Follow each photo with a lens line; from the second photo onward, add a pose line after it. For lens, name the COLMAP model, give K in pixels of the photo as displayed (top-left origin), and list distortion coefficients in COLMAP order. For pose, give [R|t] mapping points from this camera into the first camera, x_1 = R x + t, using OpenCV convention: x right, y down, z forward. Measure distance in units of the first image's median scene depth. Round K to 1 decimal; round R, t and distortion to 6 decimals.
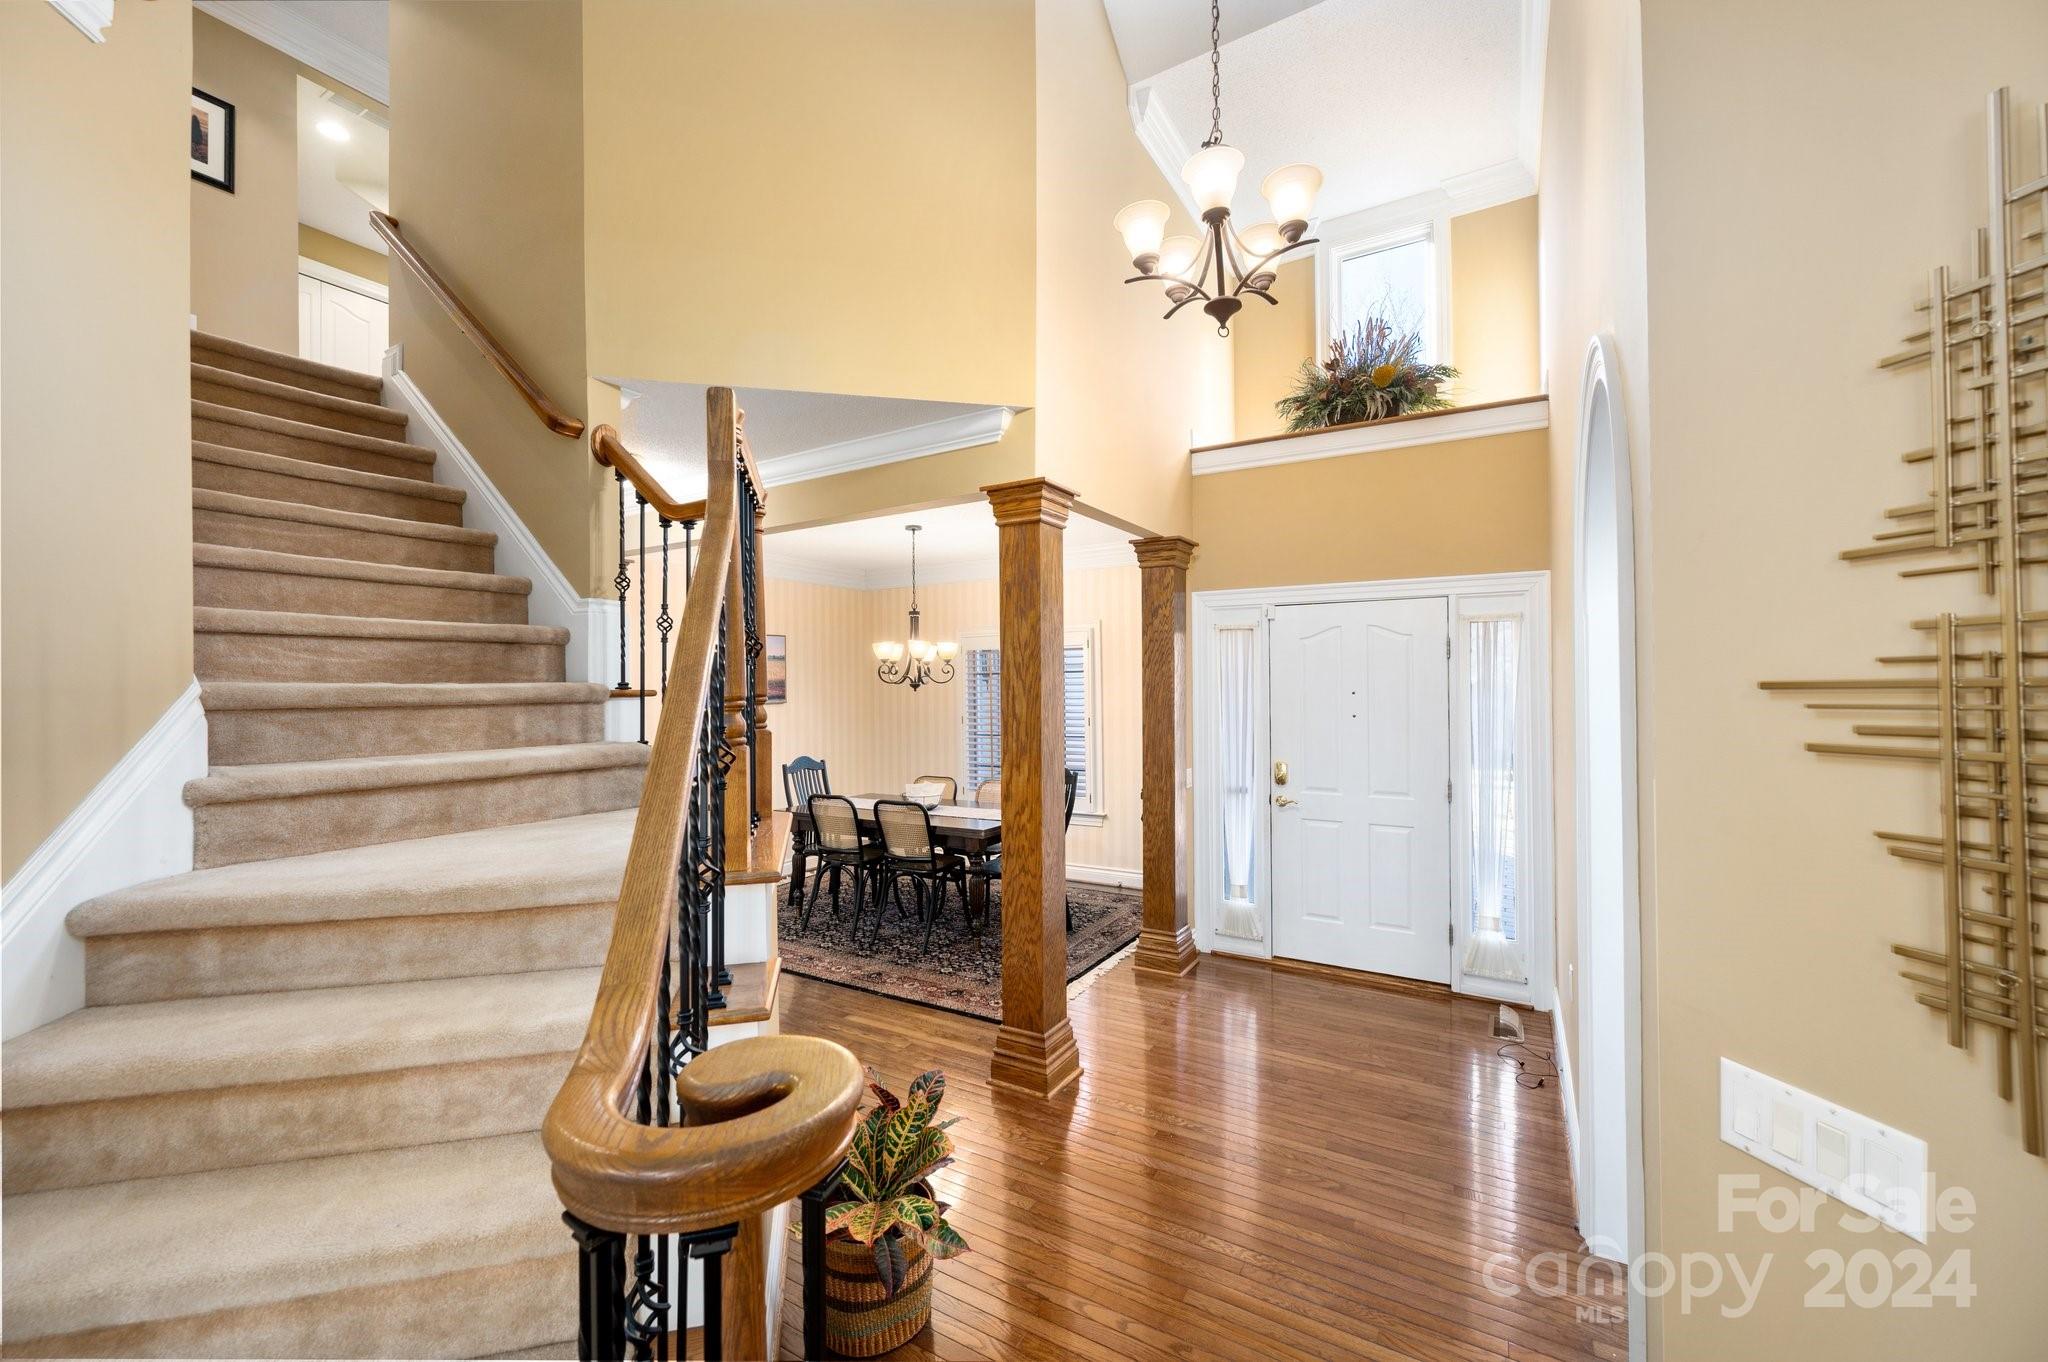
lens RADIAL K [[813.3, 0, 1022.1], [0, 813.3, 681.2], [0, 0, 1]] dist [-0.002485, -0.000226]
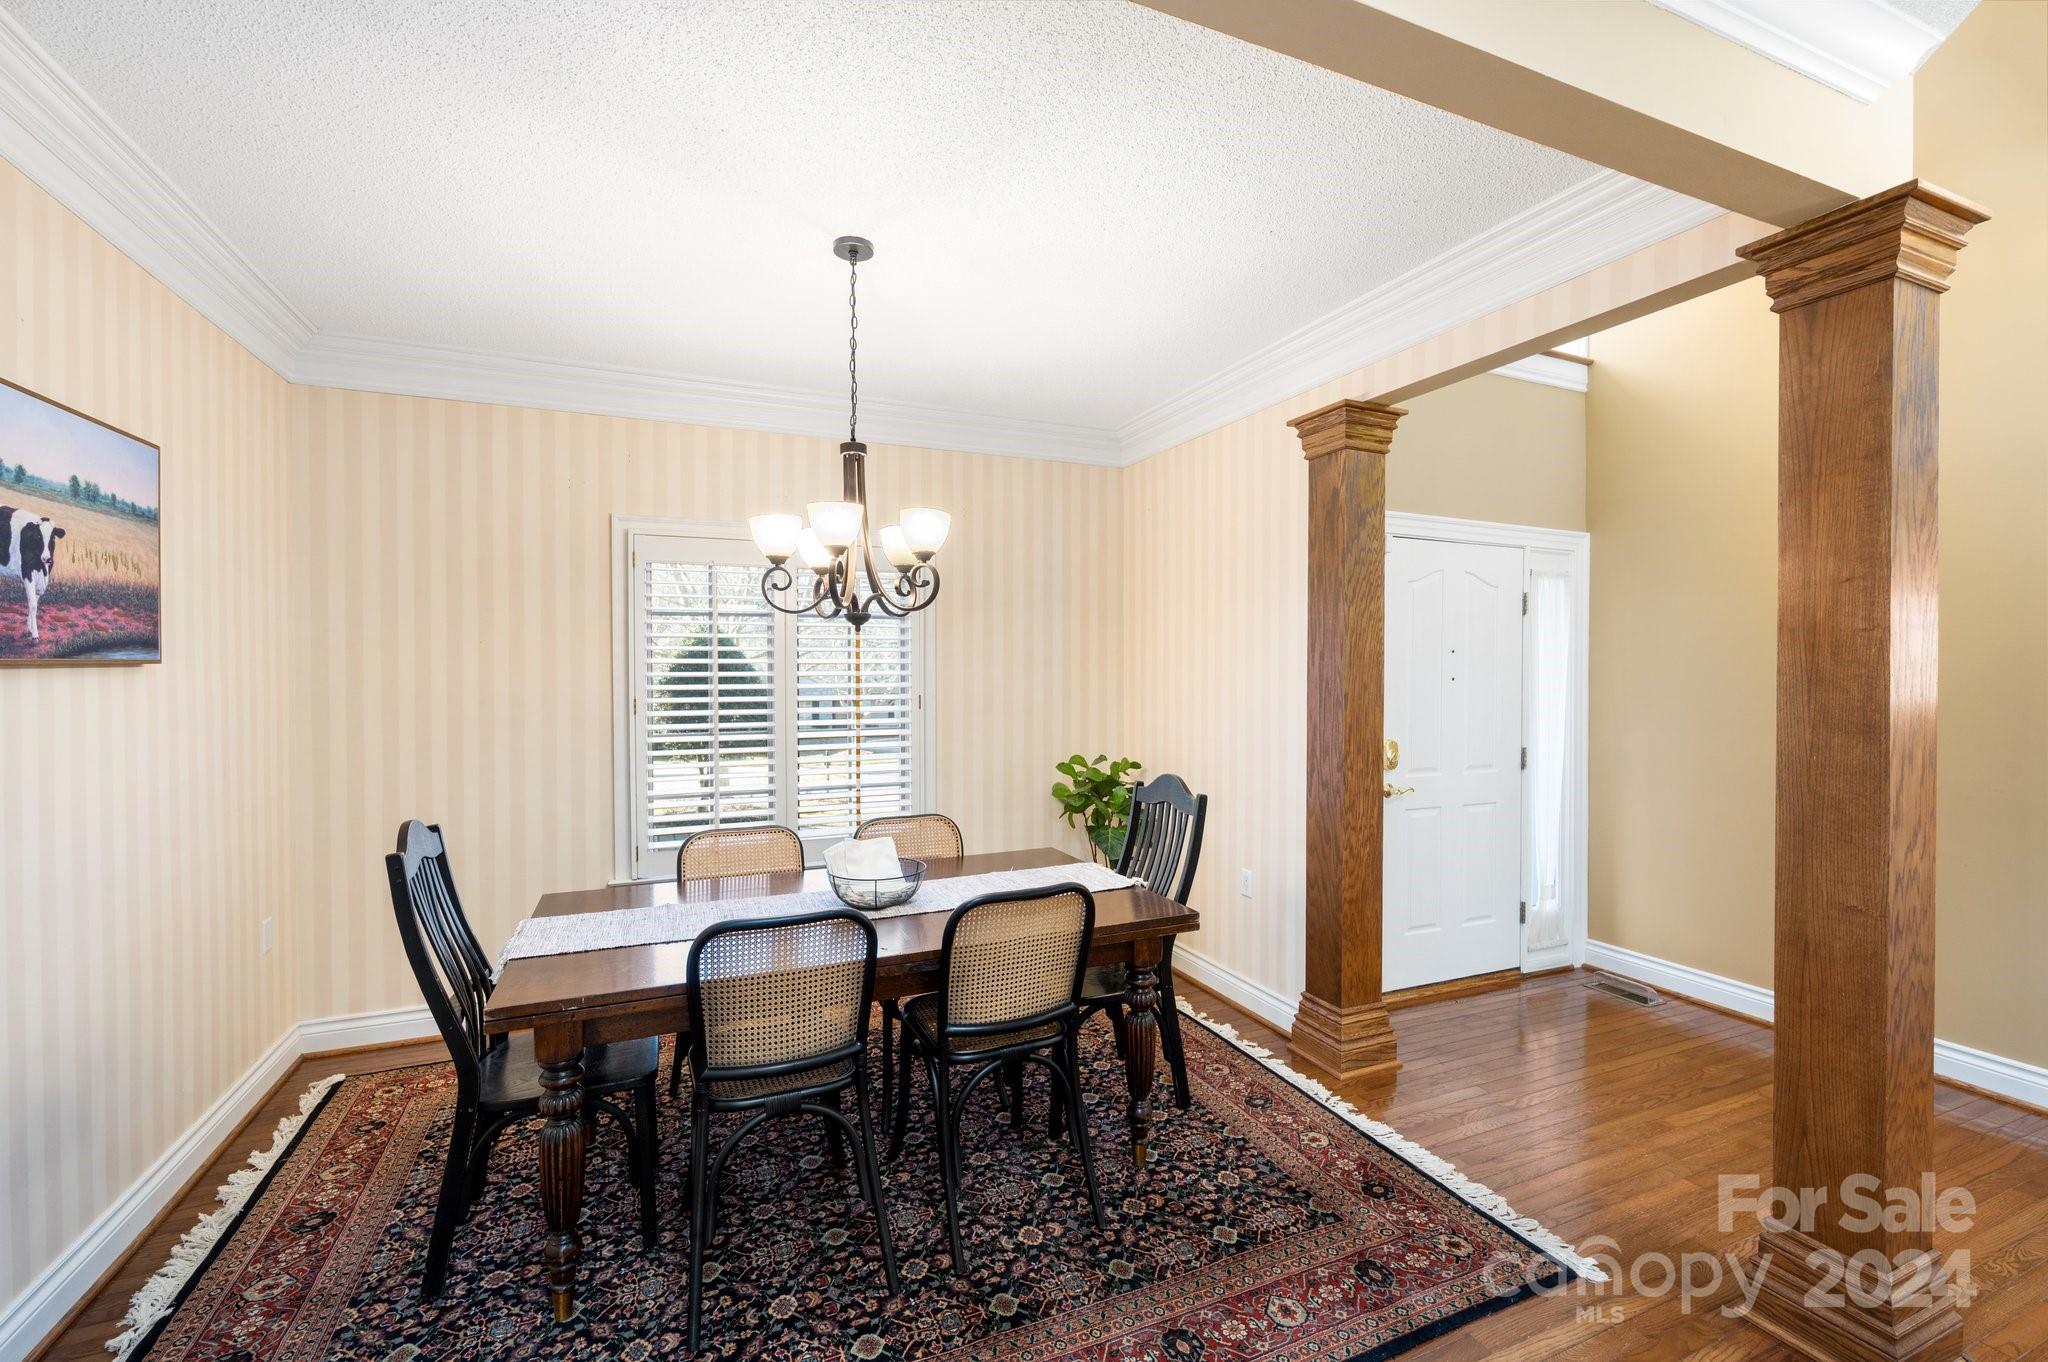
lens RADIAL K [[859.2, 0, 1018.6], [0, 859.2, 681.7], [0, 0, 1]] dist [-0.001329, 0.000127]
pose [[0.584715, 0.000255, 0.811239, -0.544242], [-0.010722, 0.999915, 0.007414, 0.042015], [-0.811168, -0.013033, 0.584668, 0.806170]]
